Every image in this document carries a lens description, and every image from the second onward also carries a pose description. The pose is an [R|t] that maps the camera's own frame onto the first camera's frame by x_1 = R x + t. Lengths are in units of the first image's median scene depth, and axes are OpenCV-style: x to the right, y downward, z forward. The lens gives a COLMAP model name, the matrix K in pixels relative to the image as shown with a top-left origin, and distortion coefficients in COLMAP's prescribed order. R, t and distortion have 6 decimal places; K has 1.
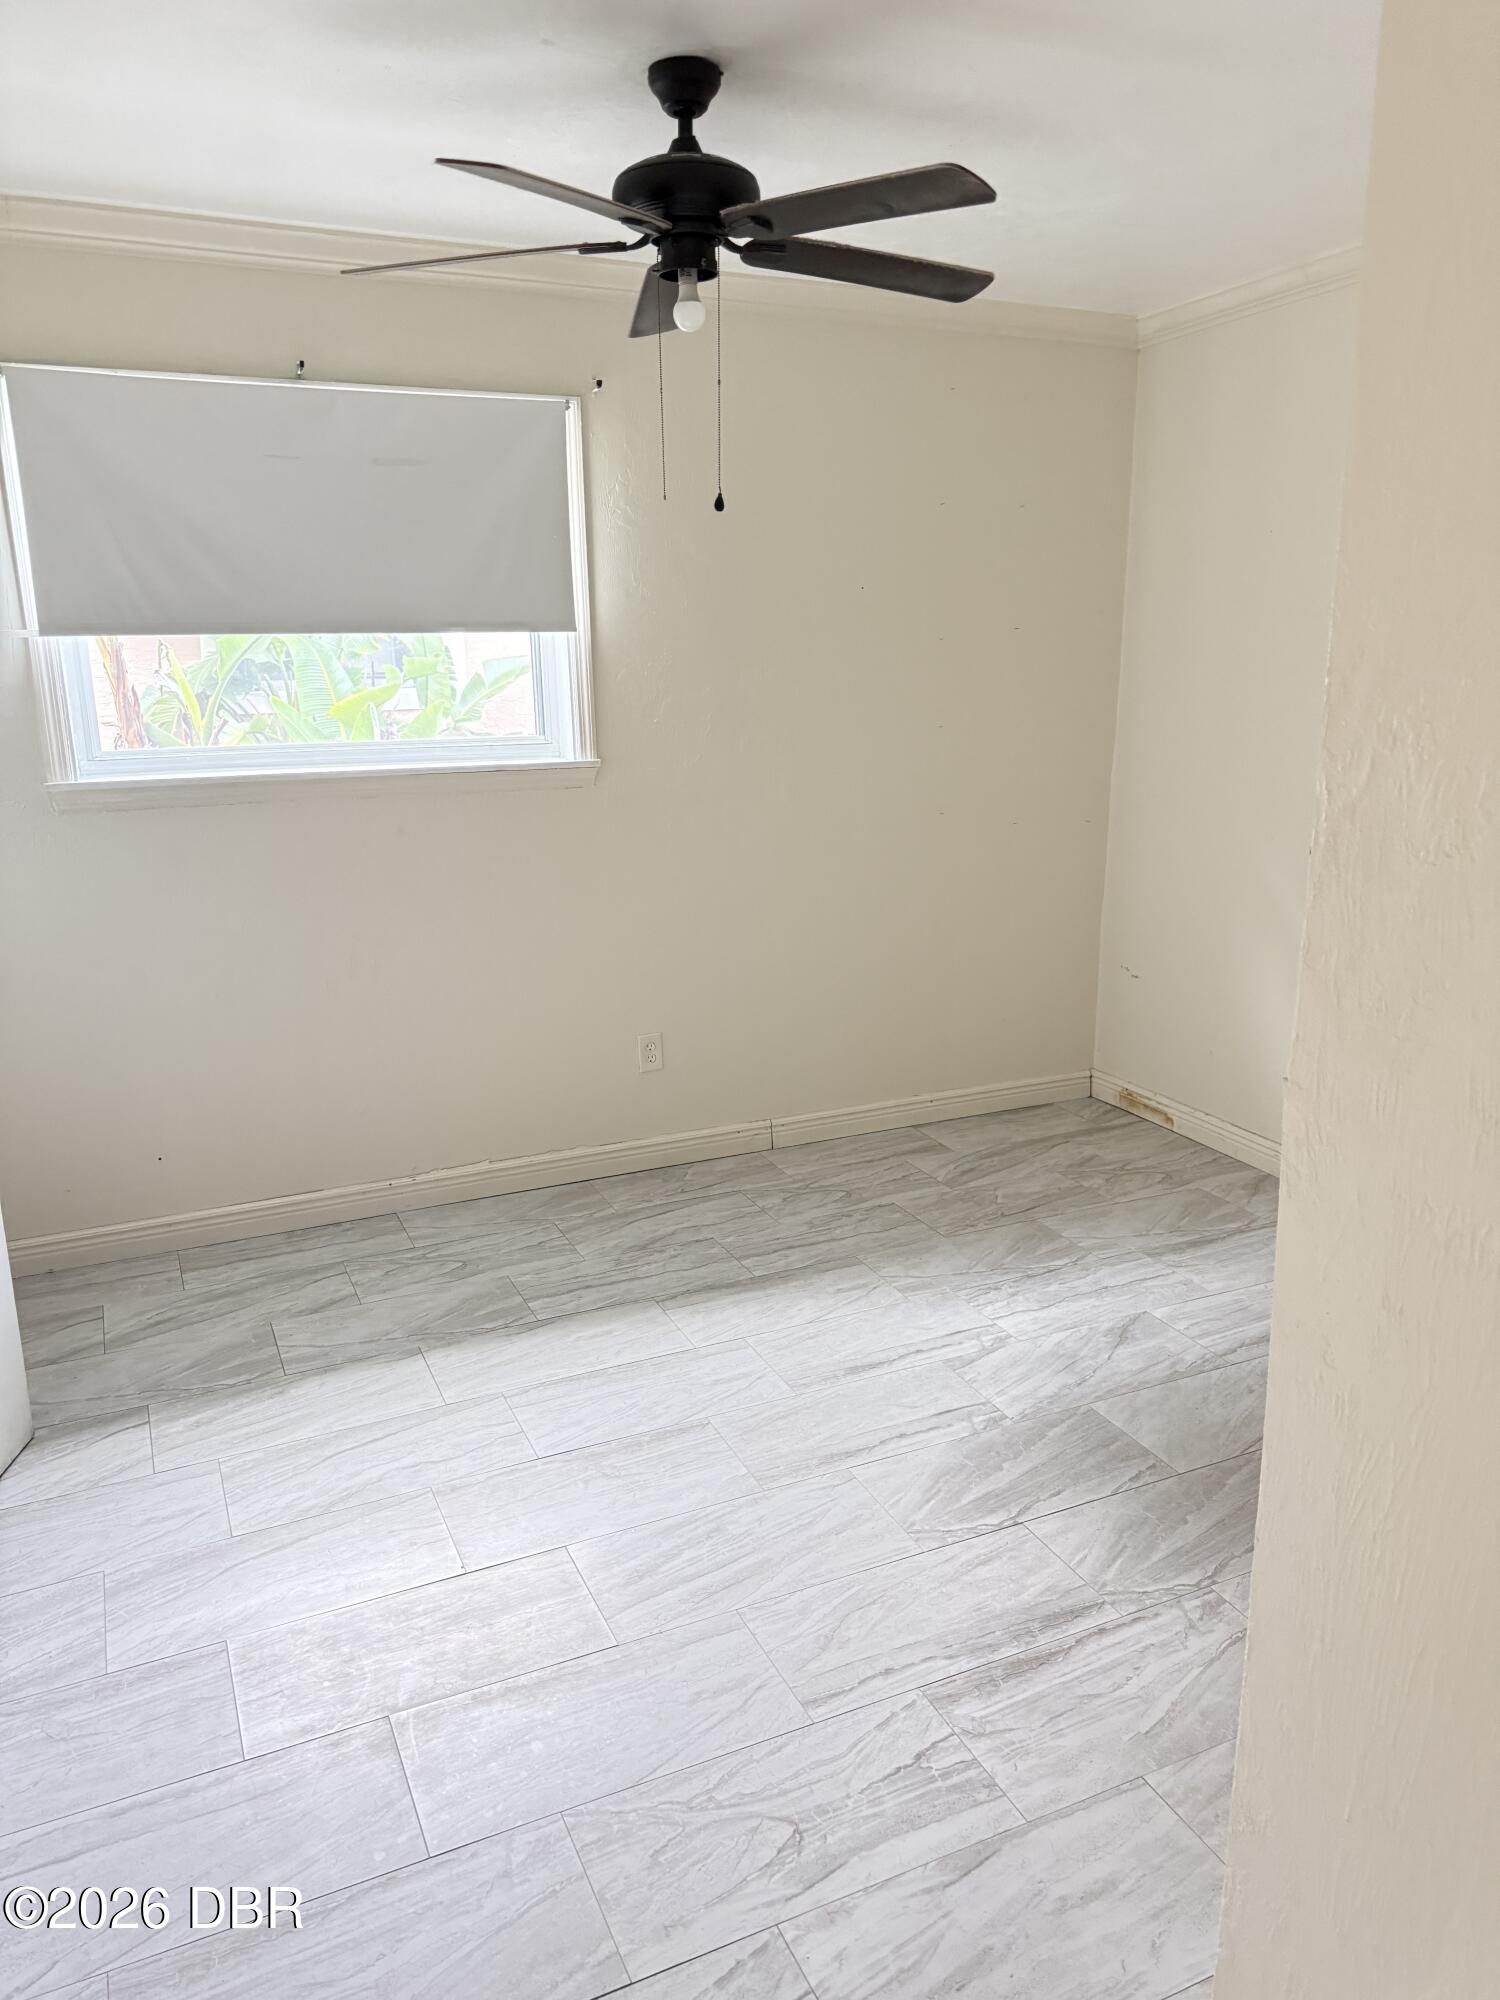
lens RADIAL K [[1414.9, 0, 754.8], [0, 1414.9, 1000.3], [0, 0, 1]] dist [0.013341, 0.003555]
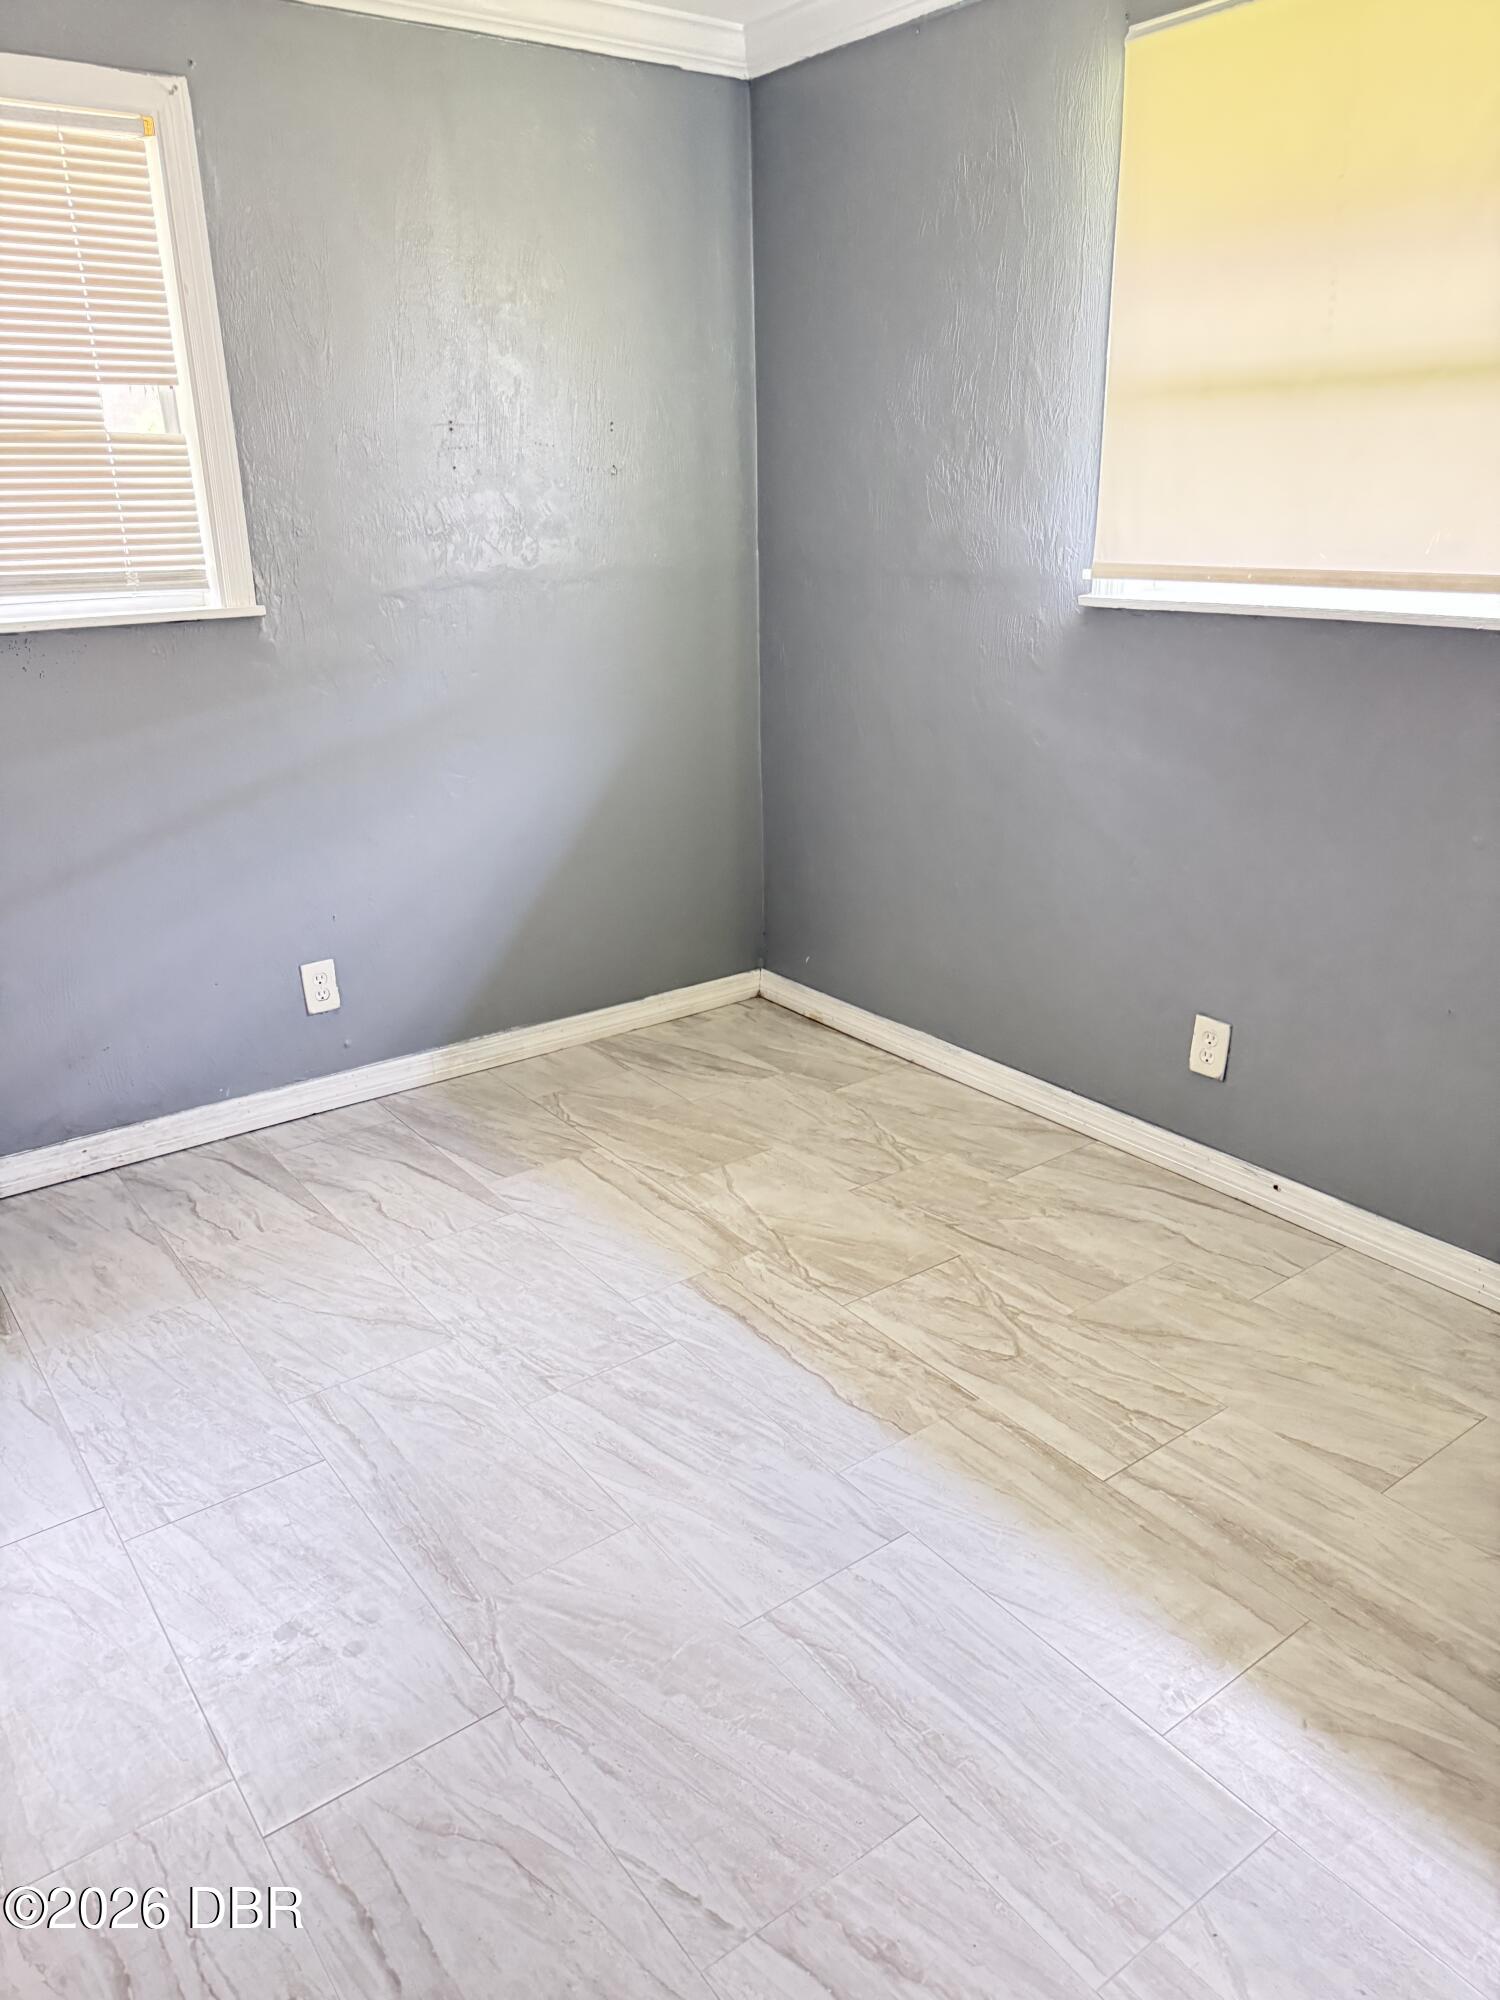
lens RADIAL K [[1414.9, 0, 754.2], [0, 1414.9, 999.7], [0, 0, 1]] dist [0.013341, 0.003555]
pose [[0.227238, 0.311229, -0.922767, 0.484301], [-0.255053, 0.933501, 0.252040, -0.091666], [0.939846, 0.178081, 0.291507, 0.744851]]
